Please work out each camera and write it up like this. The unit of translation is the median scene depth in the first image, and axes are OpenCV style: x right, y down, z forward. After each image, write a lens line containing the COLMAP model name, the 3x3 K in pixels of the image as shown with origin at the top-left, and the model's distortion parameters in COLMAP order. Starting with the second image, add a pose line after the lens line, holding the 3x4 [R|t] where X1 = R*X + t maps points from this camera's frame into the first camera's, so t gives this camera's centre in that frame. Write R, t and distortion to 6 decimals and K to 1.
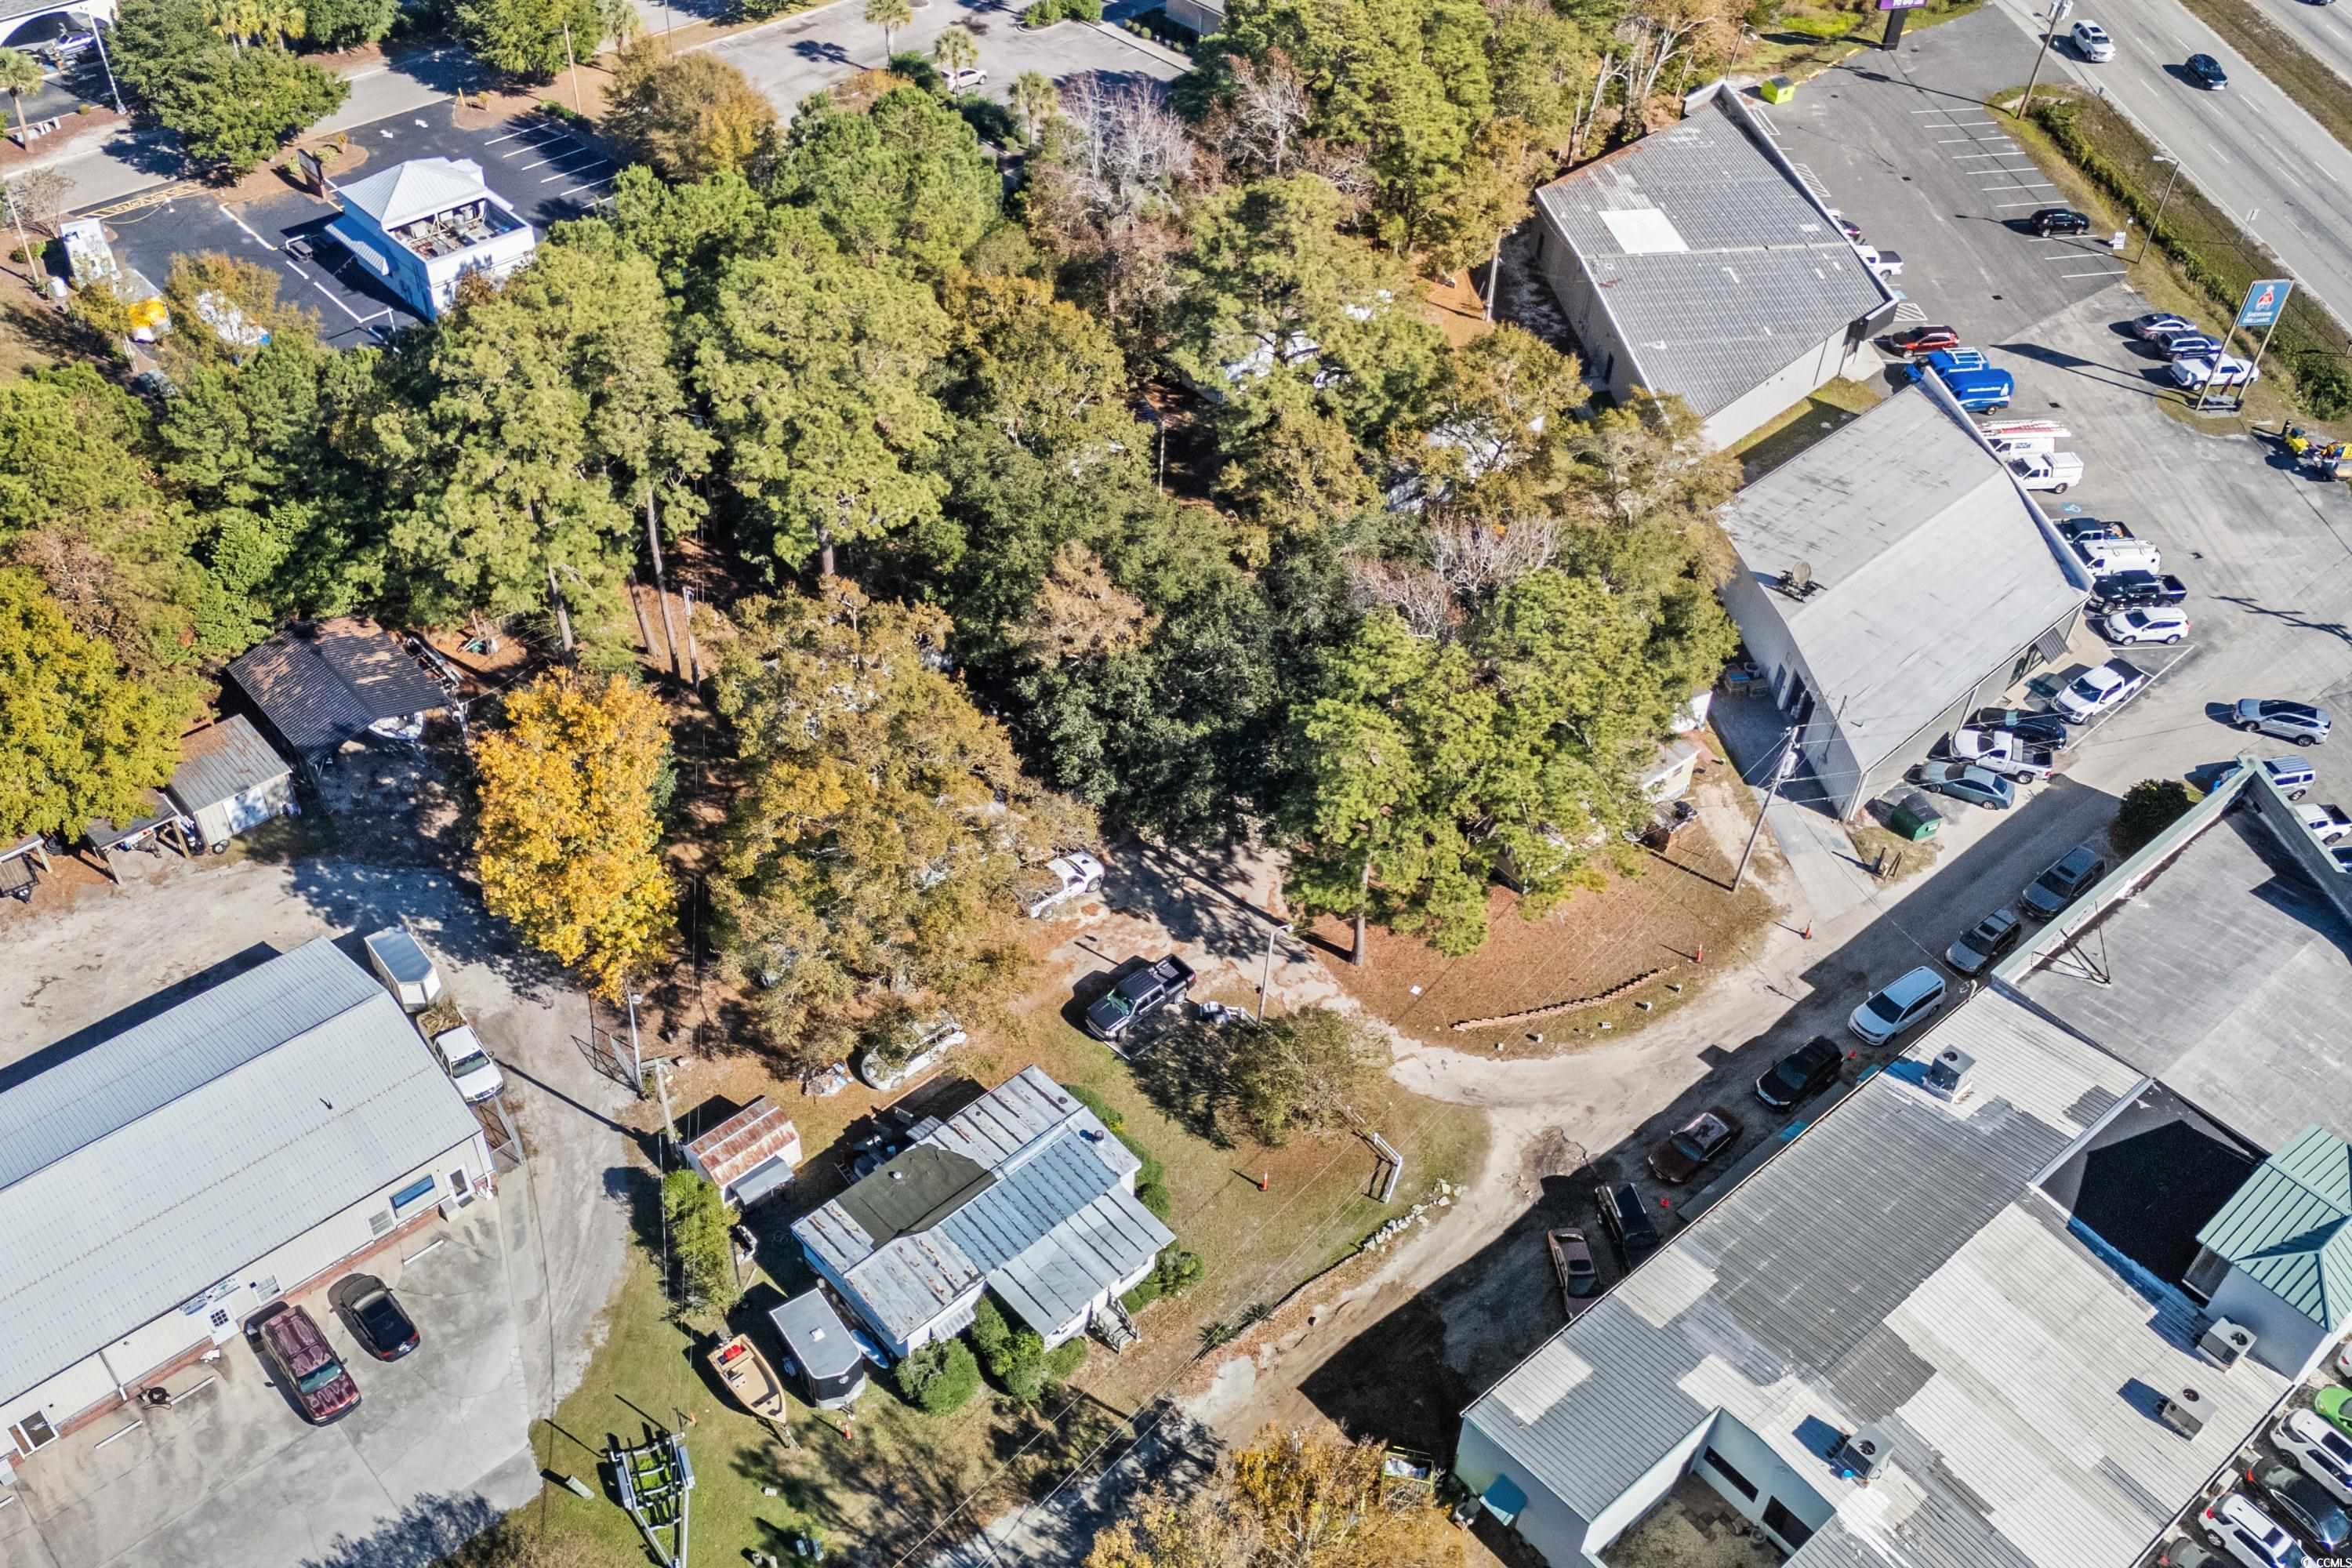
lens RADIAL K [[2163.9, 0, 1176.0], [0, 2163.9, 784.0], [0, 0, 1]] dist [0.043006, -0.014169]
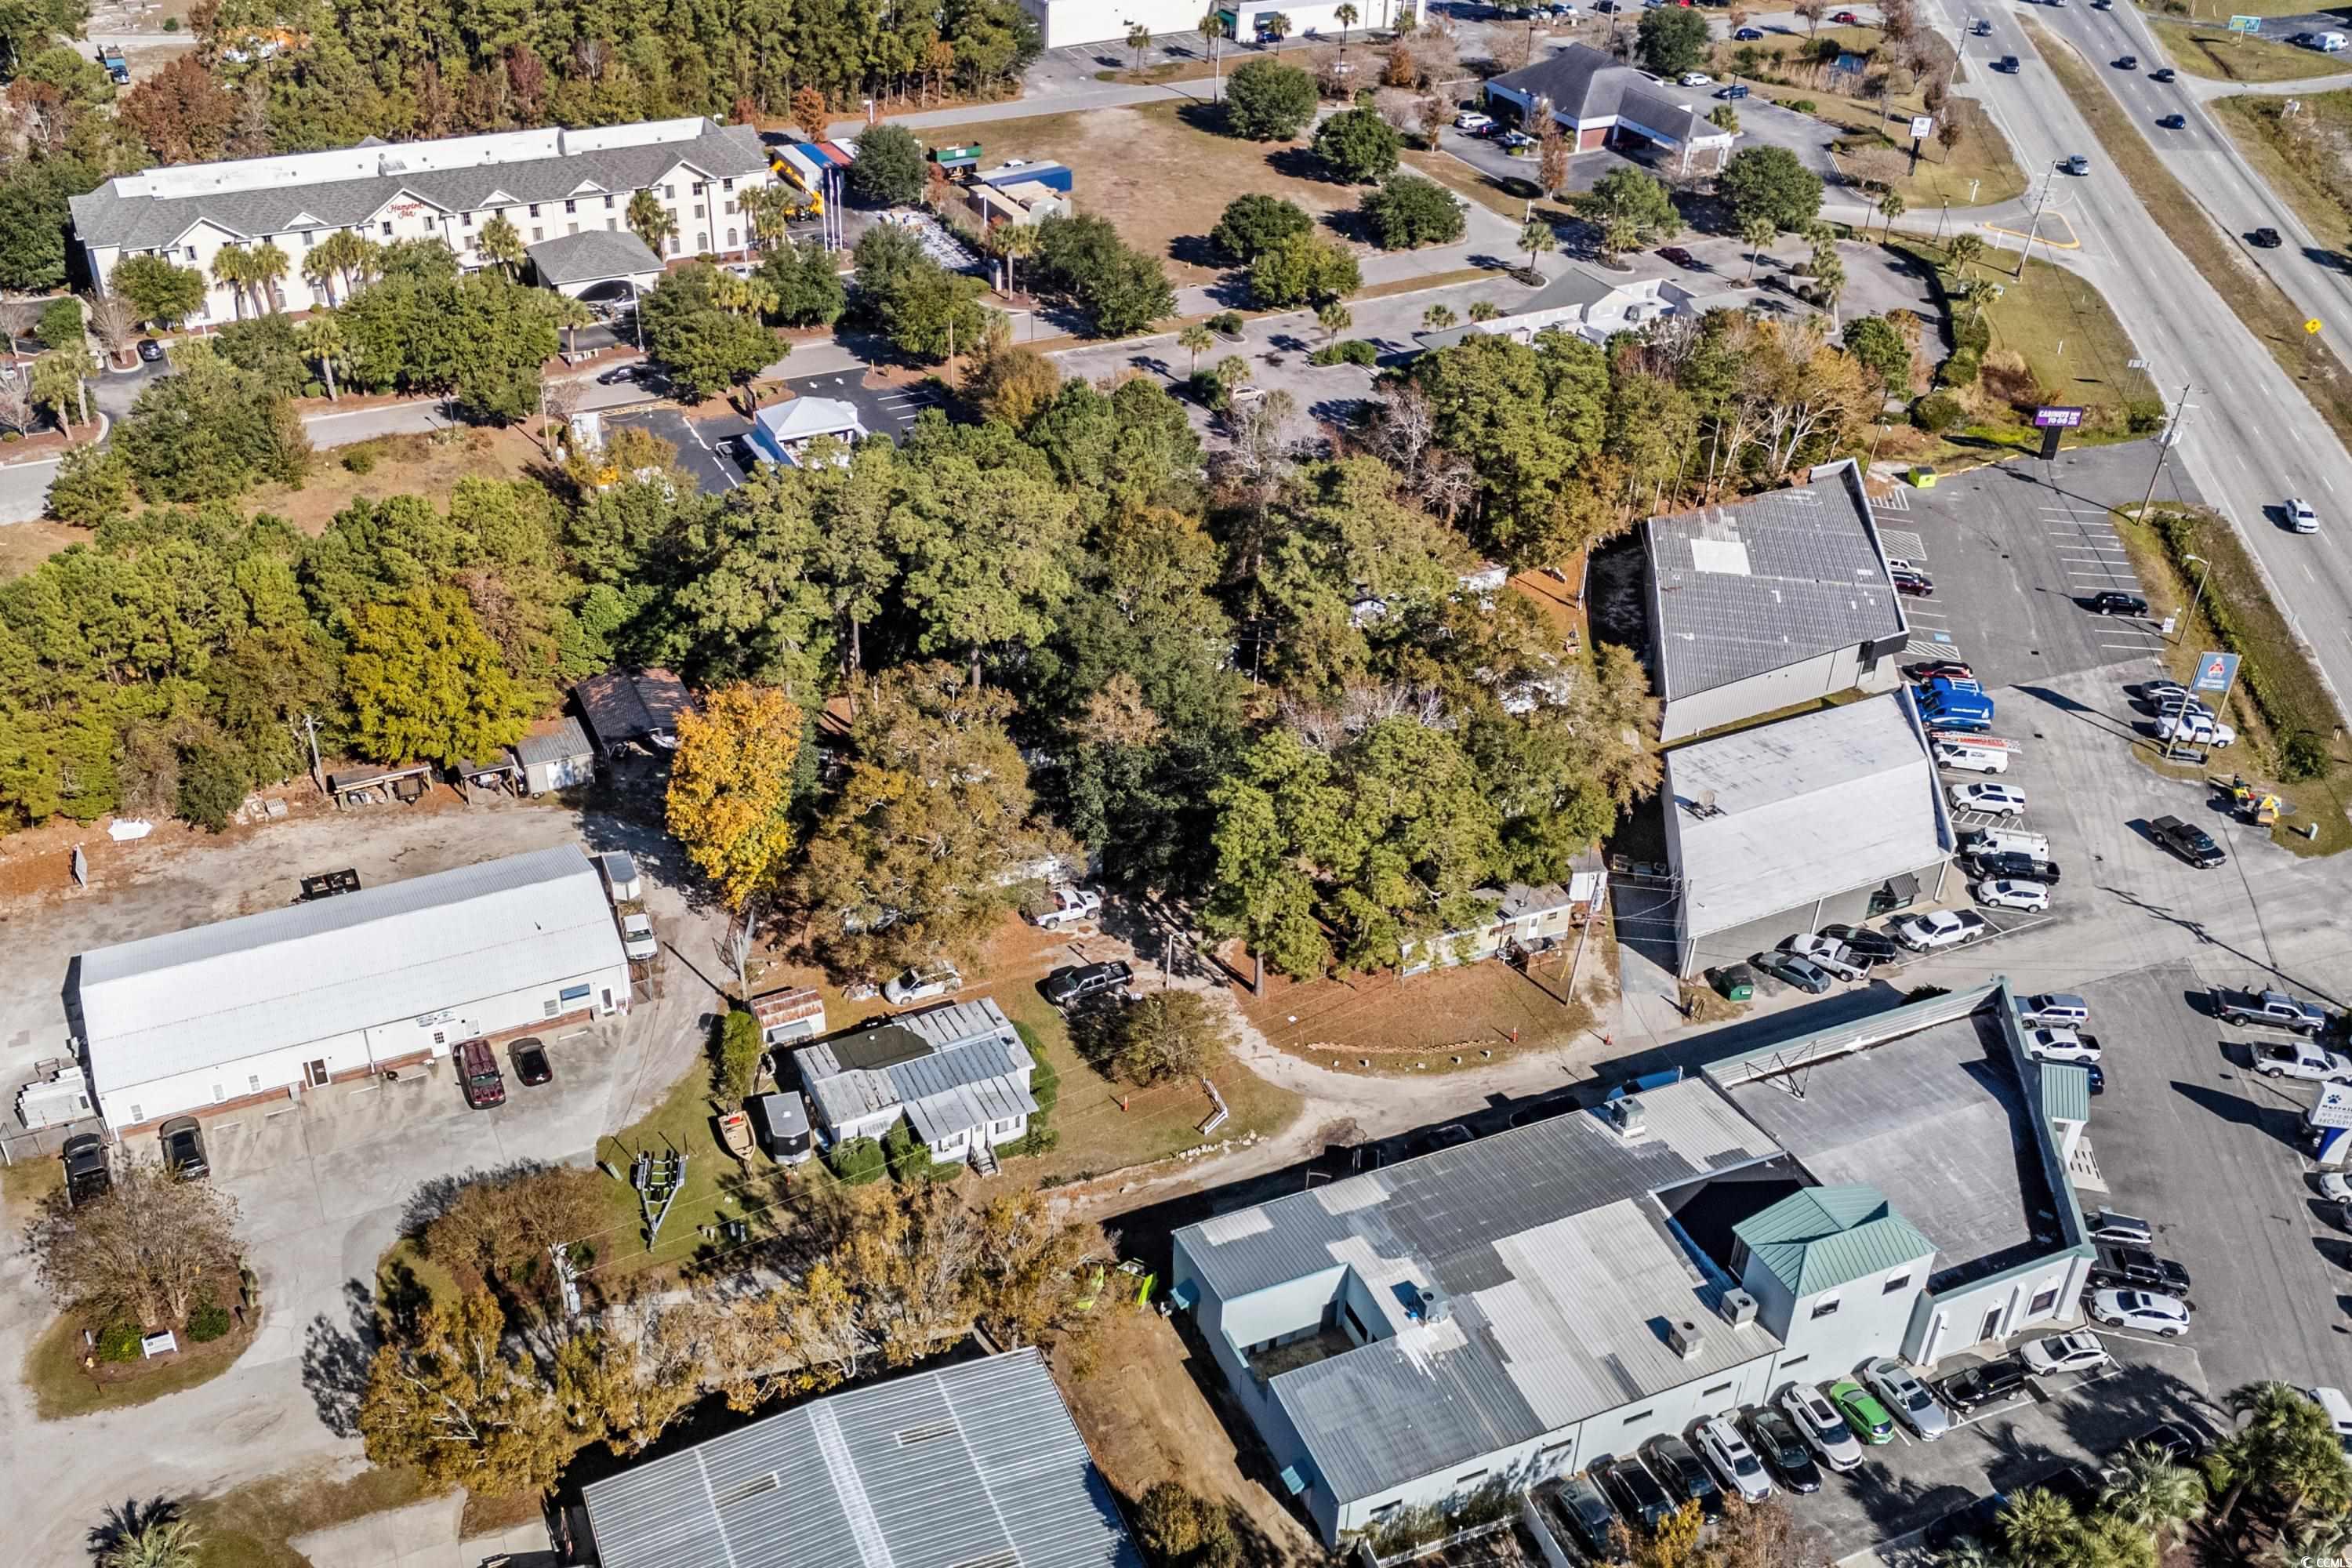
lens RADIAL K [[2289.6, 0, 1176.0], [0, 2289.6, 784.0], [0, 0, 1]] dist [0.118368, -0.265240]
pose [[0.957986, 0.146356, -0.246665, 0.357741], [-0.188404, 0.969551, -0.156444, 0.182815], [0.216257, 0.196343, 0.956390, -0.400807]]
